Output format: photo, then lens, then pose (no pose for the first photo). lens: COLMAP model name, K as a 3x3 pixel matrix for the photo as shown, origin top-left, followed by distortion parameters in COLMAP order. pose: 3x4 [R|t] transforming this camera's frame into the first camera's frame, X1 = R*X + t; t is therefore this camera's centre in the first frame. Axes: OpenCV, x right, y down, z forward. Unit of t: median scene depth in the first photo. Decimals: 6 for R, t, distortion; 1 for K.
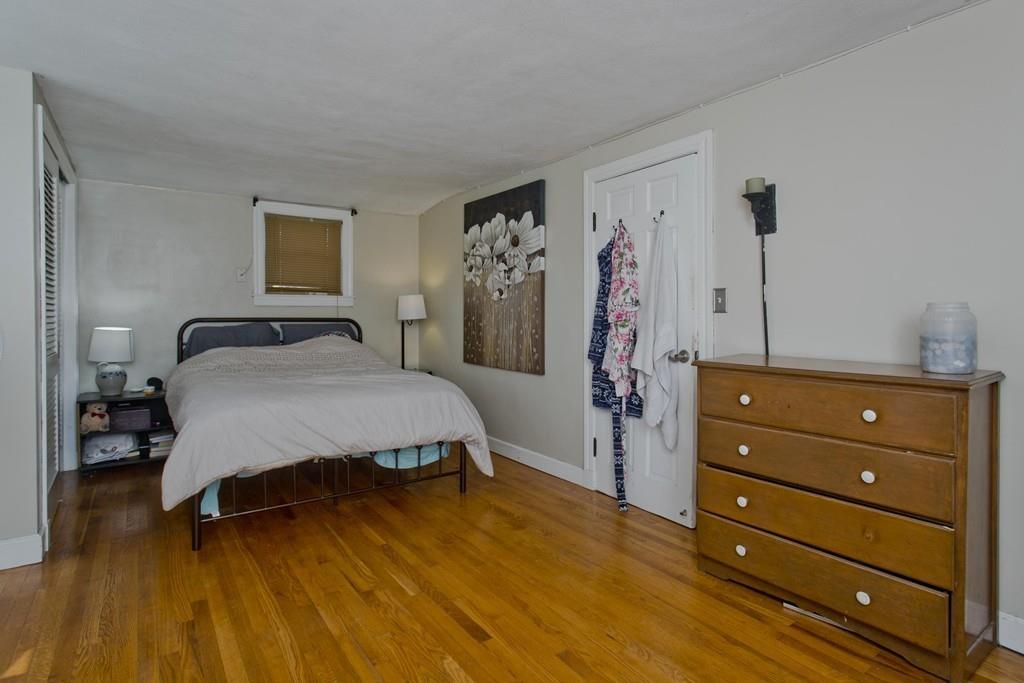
lens RADIAL K [[544.8, 0, 513.2], [0, 544.8, 331.1], [0, 0, 1]] dist [-0.006188, 0.001728]
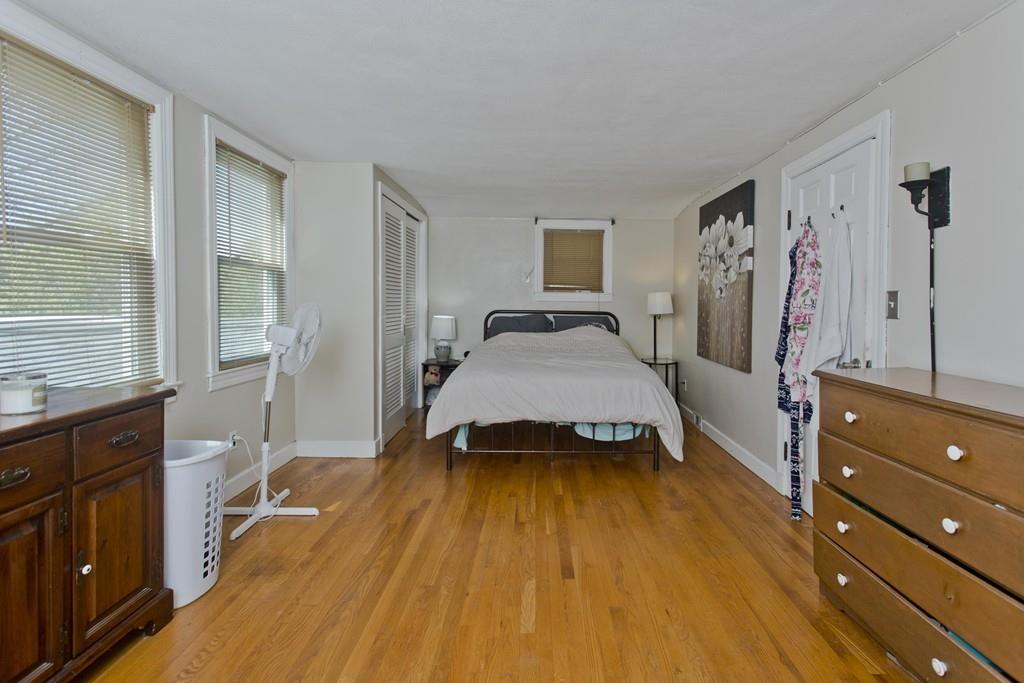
lens RADIAL K [[490.3, 0, 516.8], [0, 490.3, 330.6], [0, 0, 1]] dist [-0.002191, 0.000240]
pose [[0.825103, 0.039835, -0.563577, 0.248756], [-0.027938, 0.999168, 0.029721, -0.016309], [0.564292, -0.008778, 0.825529, 0.005302]]
